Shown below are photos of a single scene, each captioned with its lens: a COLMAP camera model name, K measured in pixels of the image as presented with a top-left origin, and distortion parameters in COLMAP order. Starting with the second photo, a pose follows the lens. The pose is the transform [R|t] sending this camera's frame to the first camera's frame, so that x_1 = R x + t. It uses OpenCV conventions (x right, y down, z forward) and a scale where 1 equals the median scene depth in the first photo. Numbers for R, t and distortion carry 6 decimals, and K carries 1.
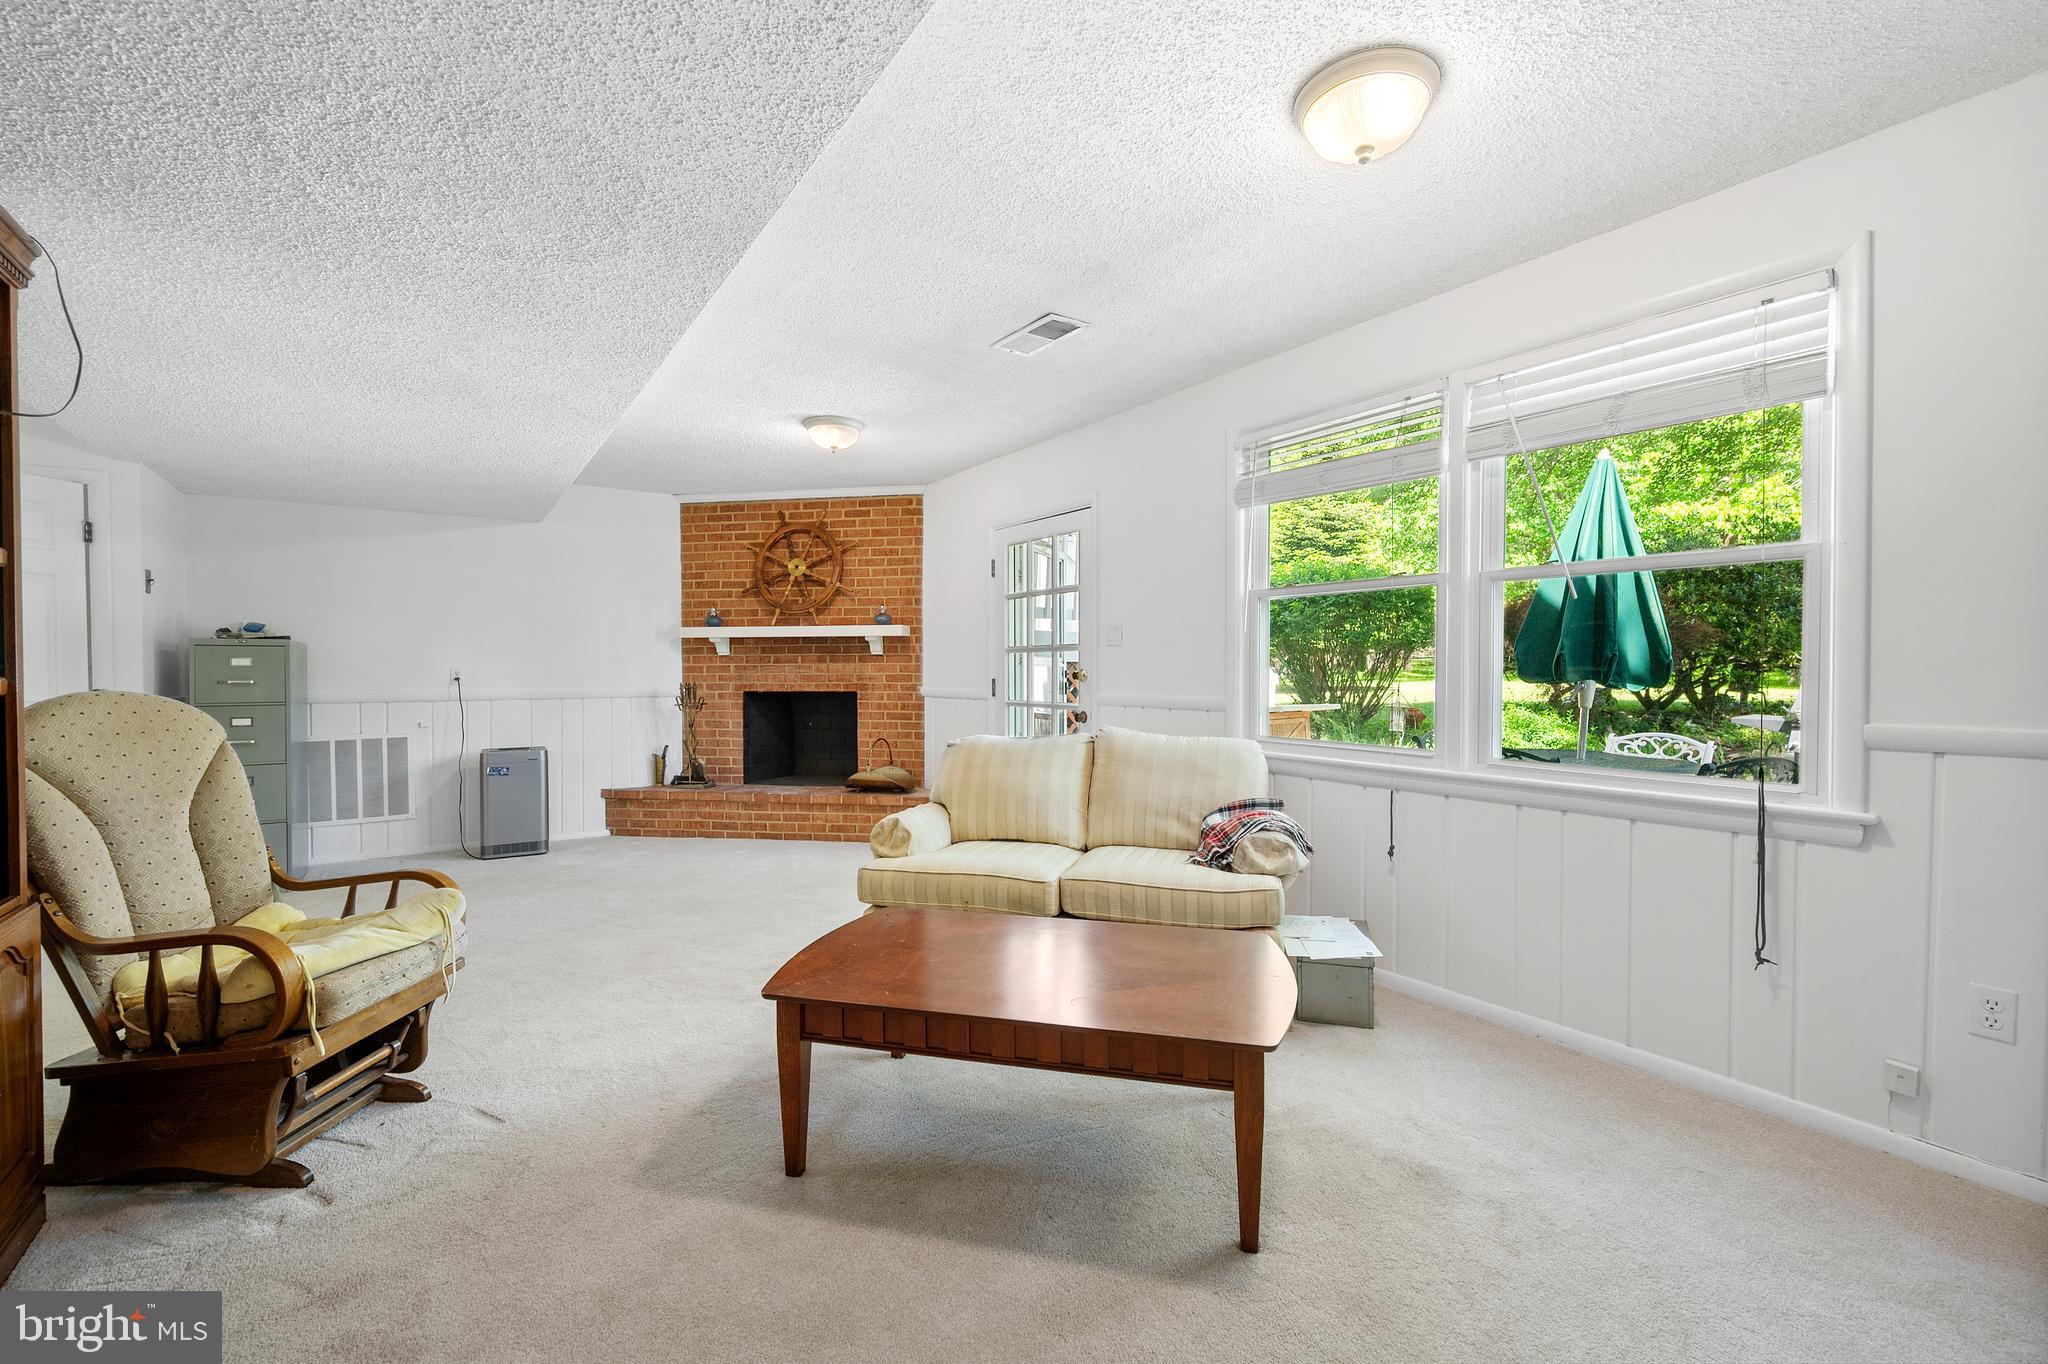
lens RADIAL K [[843.0, 0, 1019.5], [0, 843.0, 675.7], [0, 0, 1]] dist [-0.000850, -0.000132]
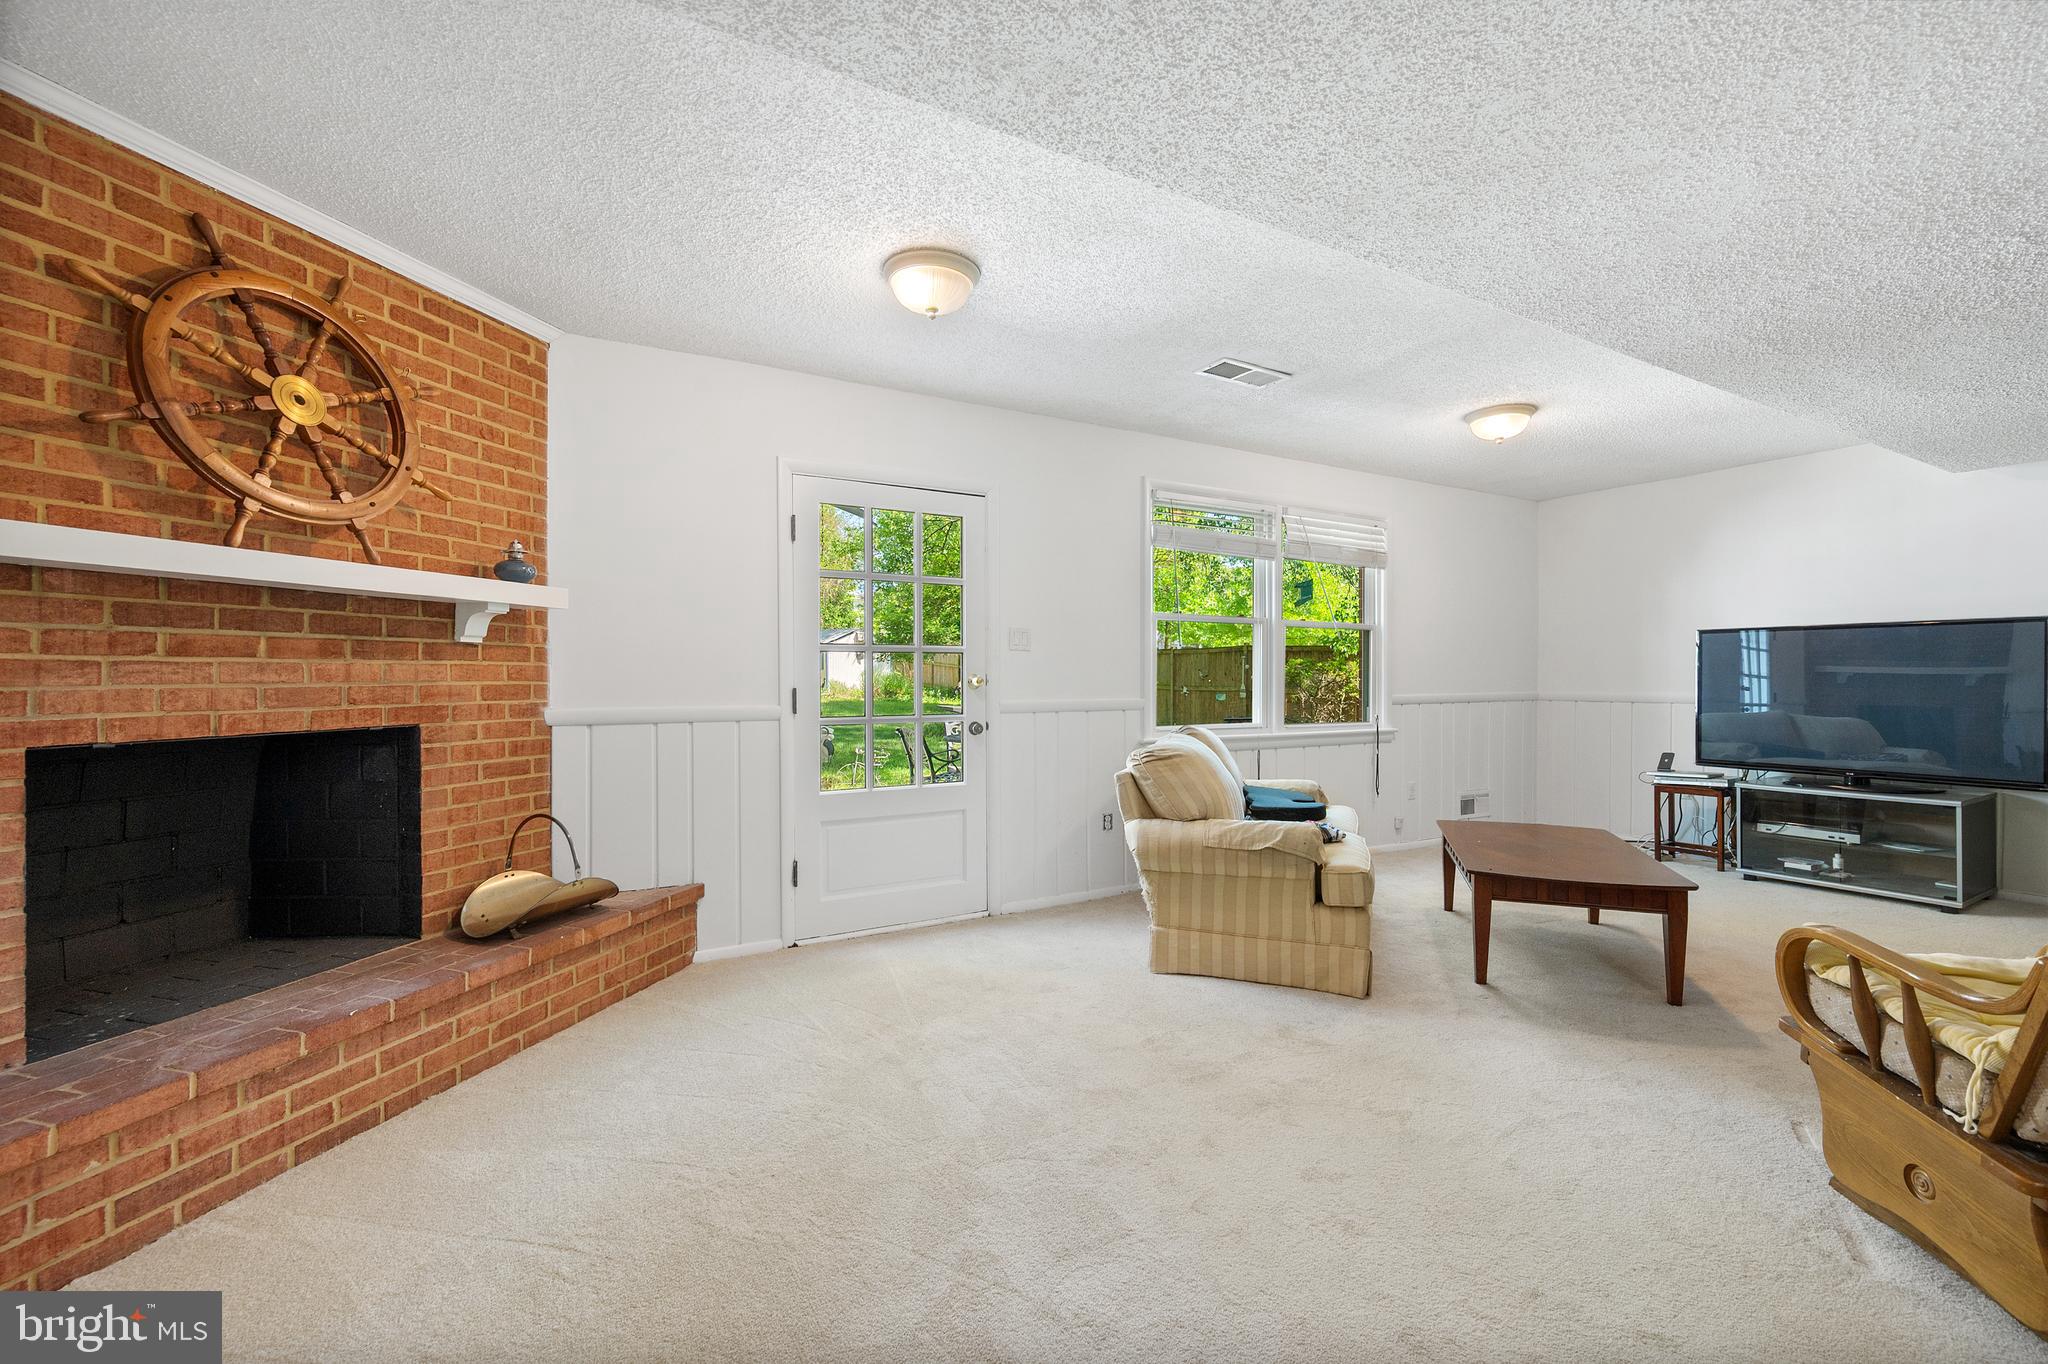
lens RADIAL K [[843.0, 0, 1020.8], [0, 843.0, 676.4], [0, 0, 1]] dist [-0.000850, -0.000132]
pose [[0.103855, 0.000359, 0.994592, -0.605658], [0.009262, 0.999956, -0.001329, -0.003046], [-0.994549, 0.009350, 0.103847, 0.647234]]
